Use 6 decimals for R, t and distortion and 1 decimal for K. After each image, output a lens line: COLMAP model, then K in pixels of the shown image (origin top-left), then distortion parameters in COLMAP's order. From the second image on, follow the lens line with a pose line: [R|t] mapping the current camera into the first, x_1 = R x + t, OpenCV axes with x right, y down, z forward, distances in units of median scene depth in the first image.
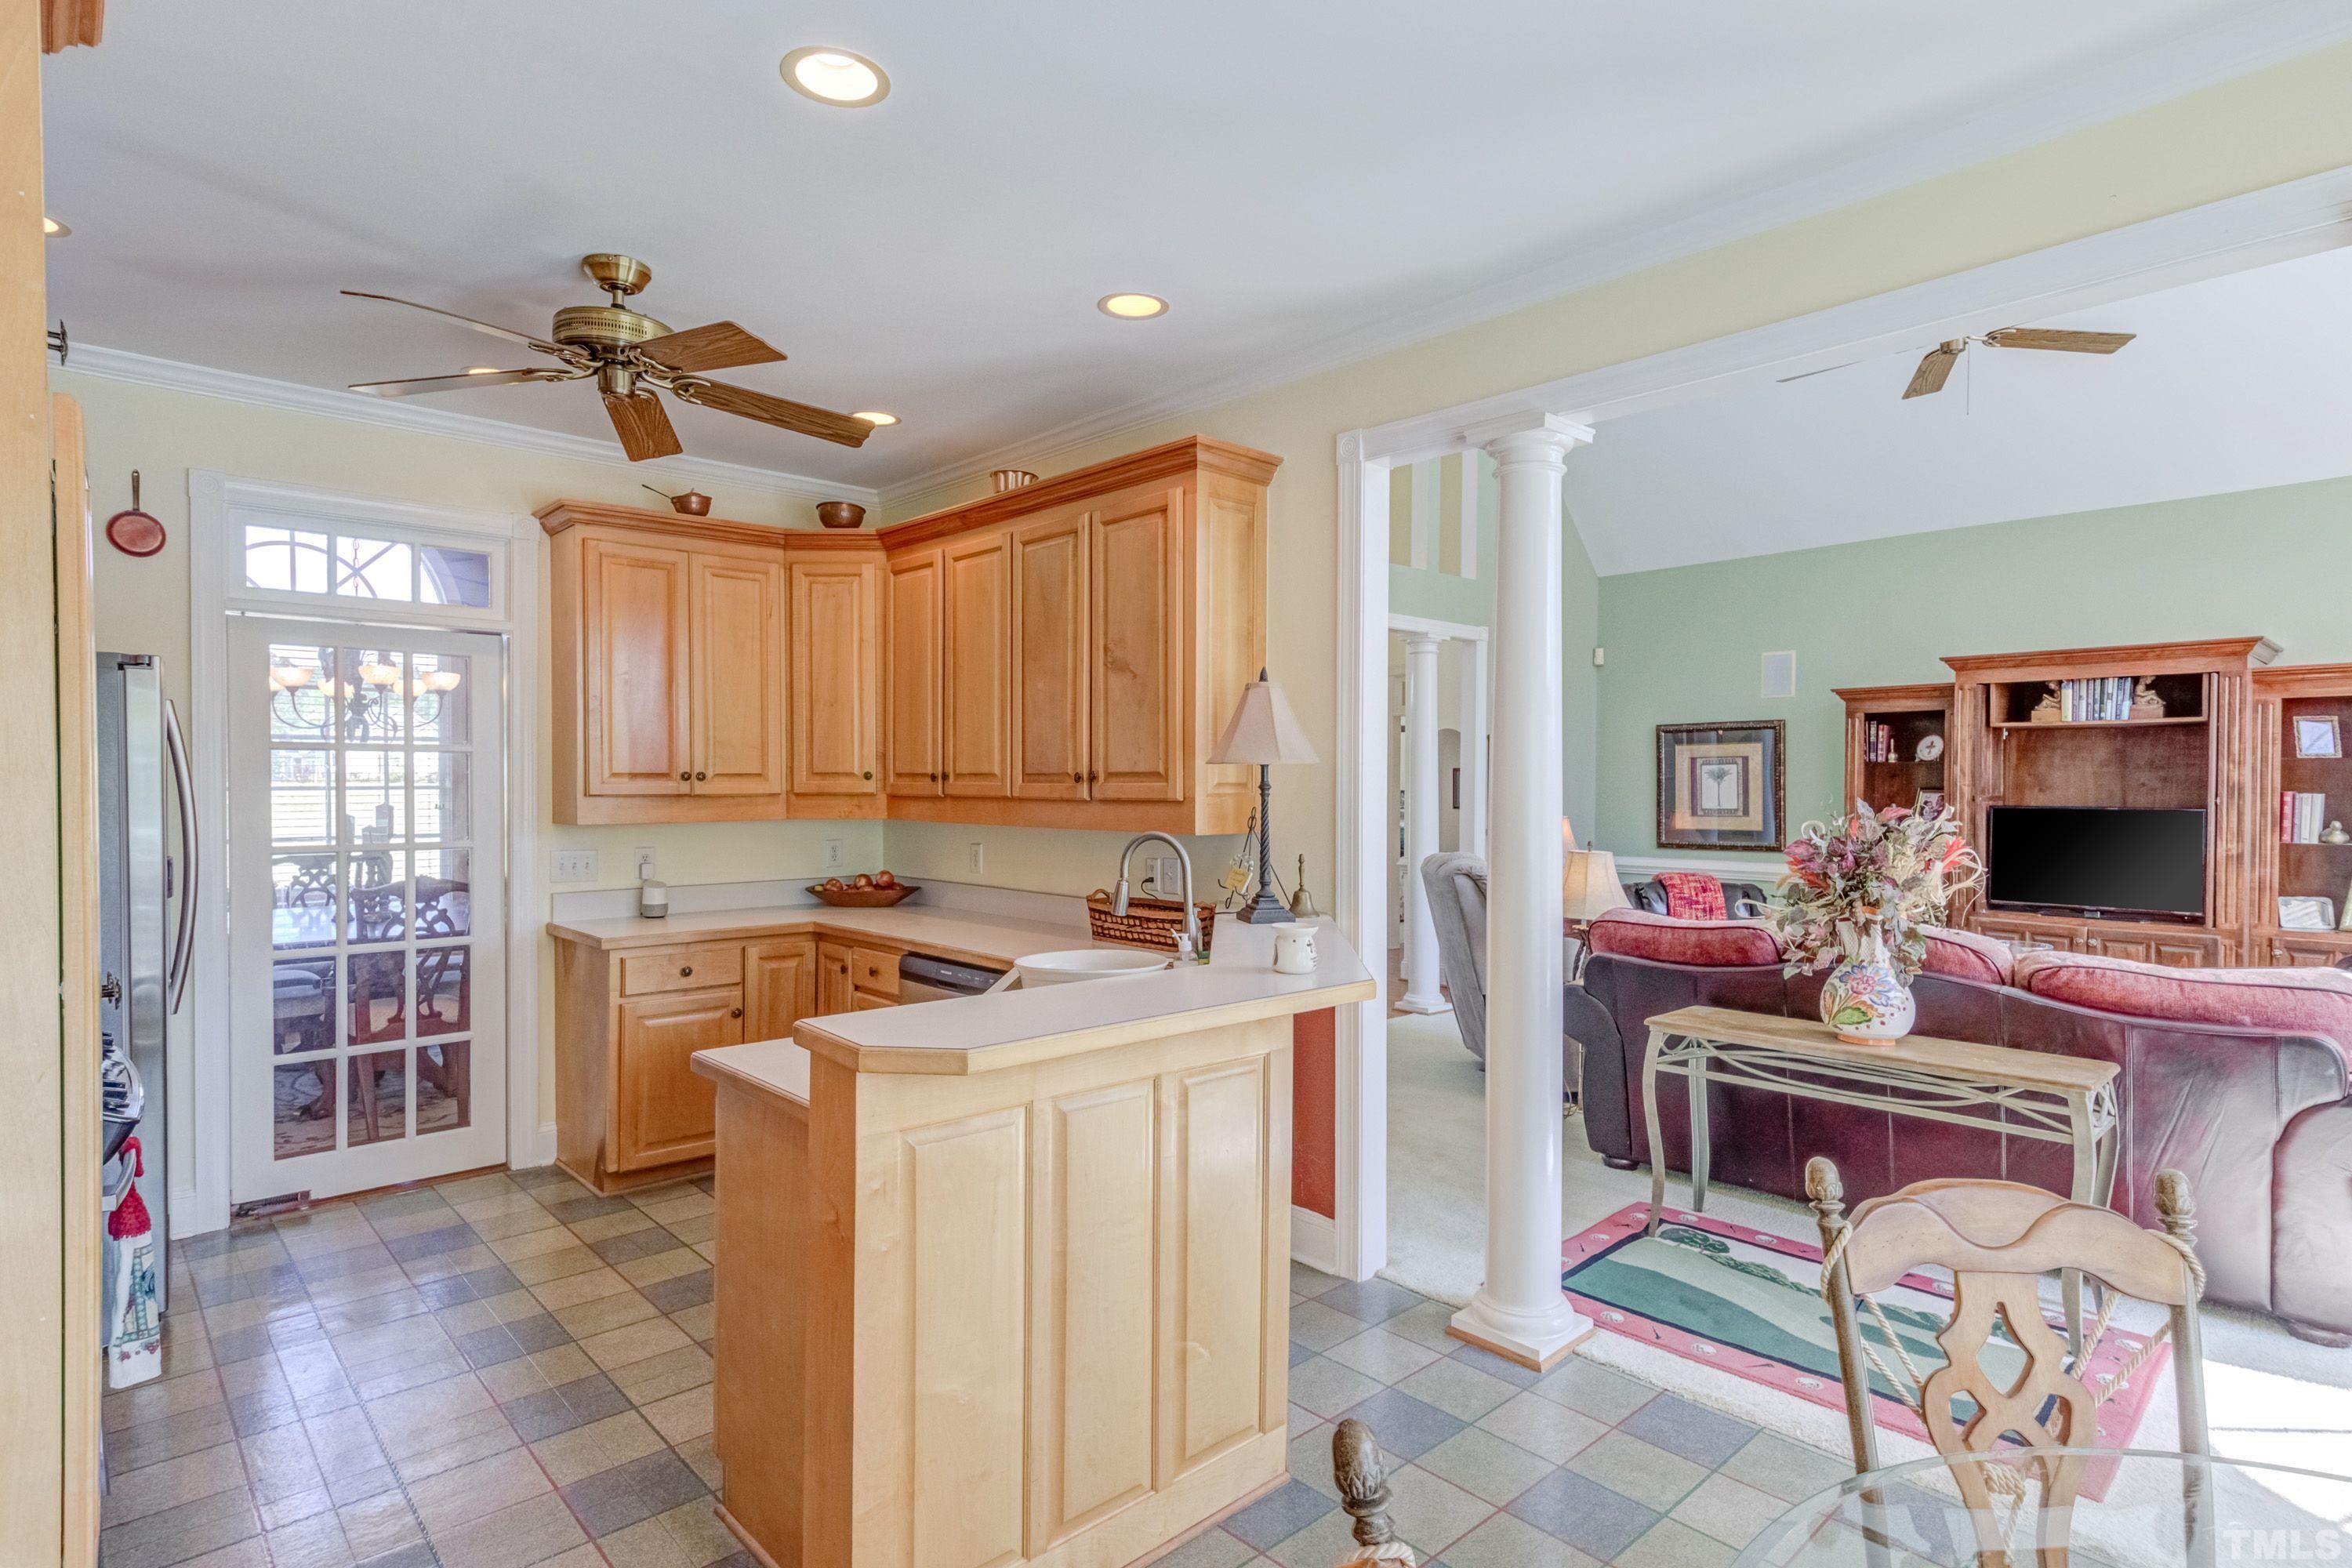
lens RADIAL K [[1212.1, 0, 1172.2], [0, 1212.1, 791.6], [0, 0, 1]] dist [0.010225, -0.005786]
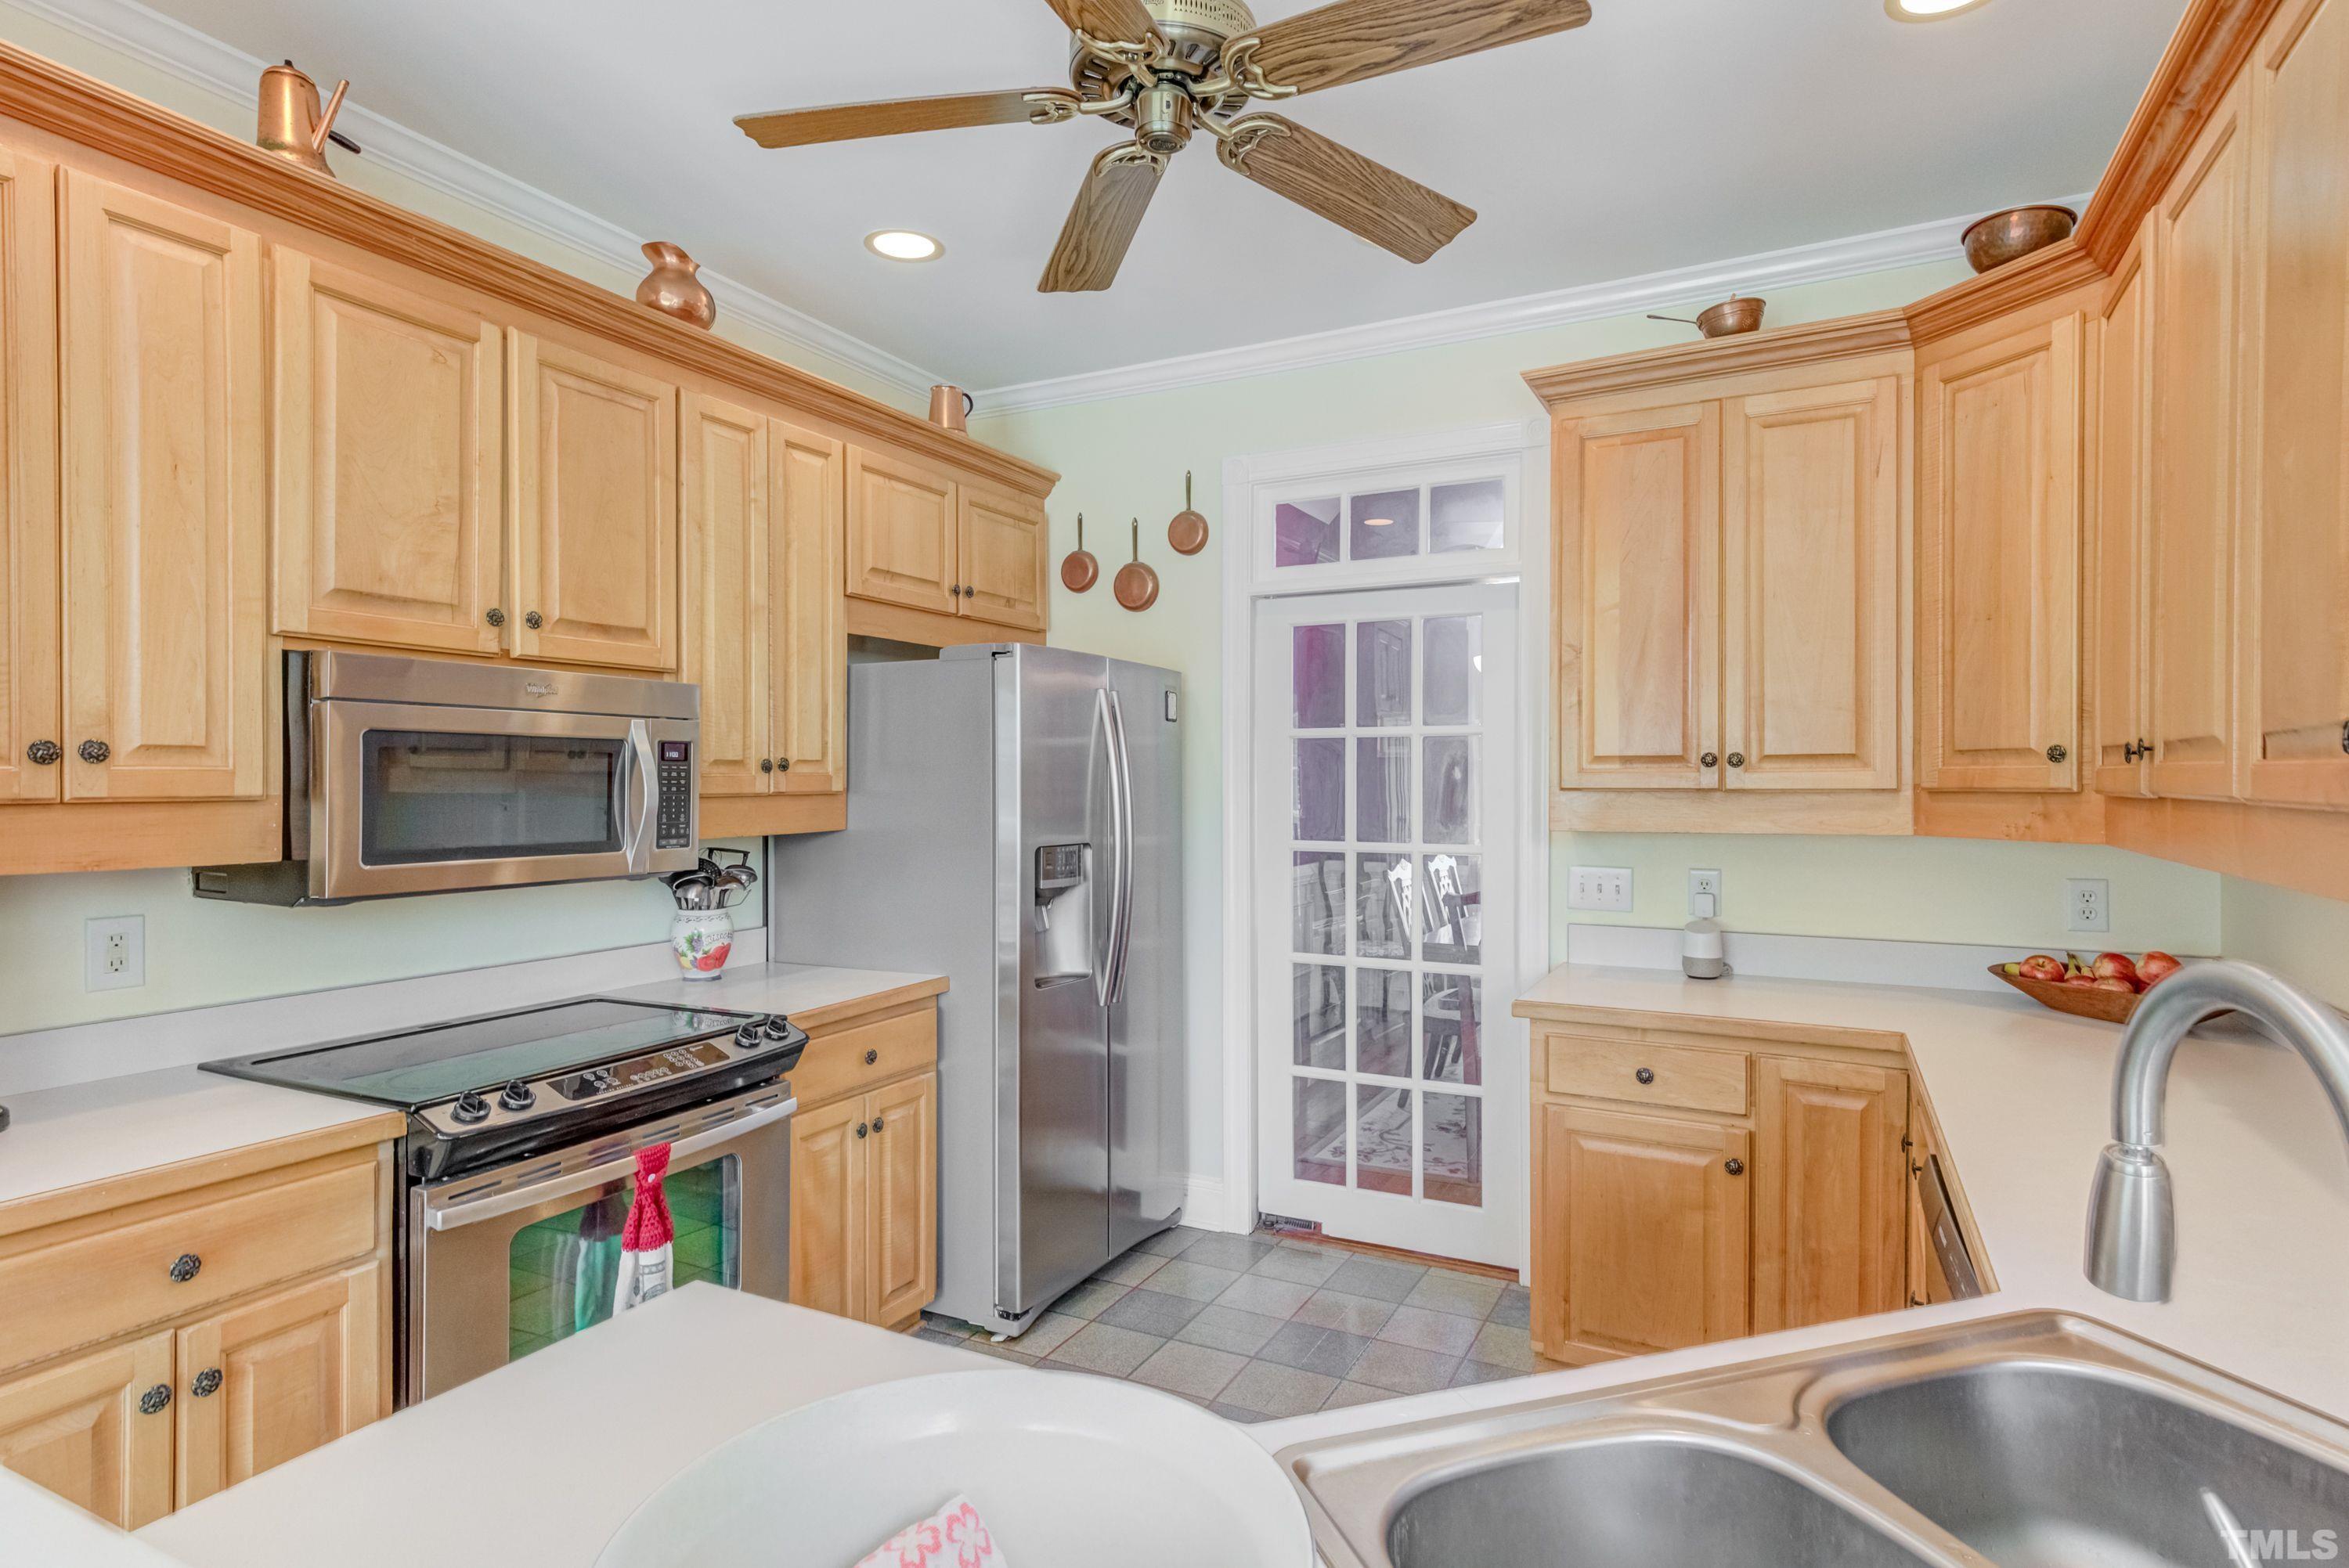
lens RADIAL K [[1210.4, 0, 1176.5], [0, 1210.4, 783.8], [0, 0, 1]] dist [0.010225, -0.005786]
pose [[0.340306, 0.004030, -0.940306, 0.091392], [-0.003615, 0.999989, 0.002978, -0.001238], [0.940308, 0.002386, 0.340317, 0.530834]]
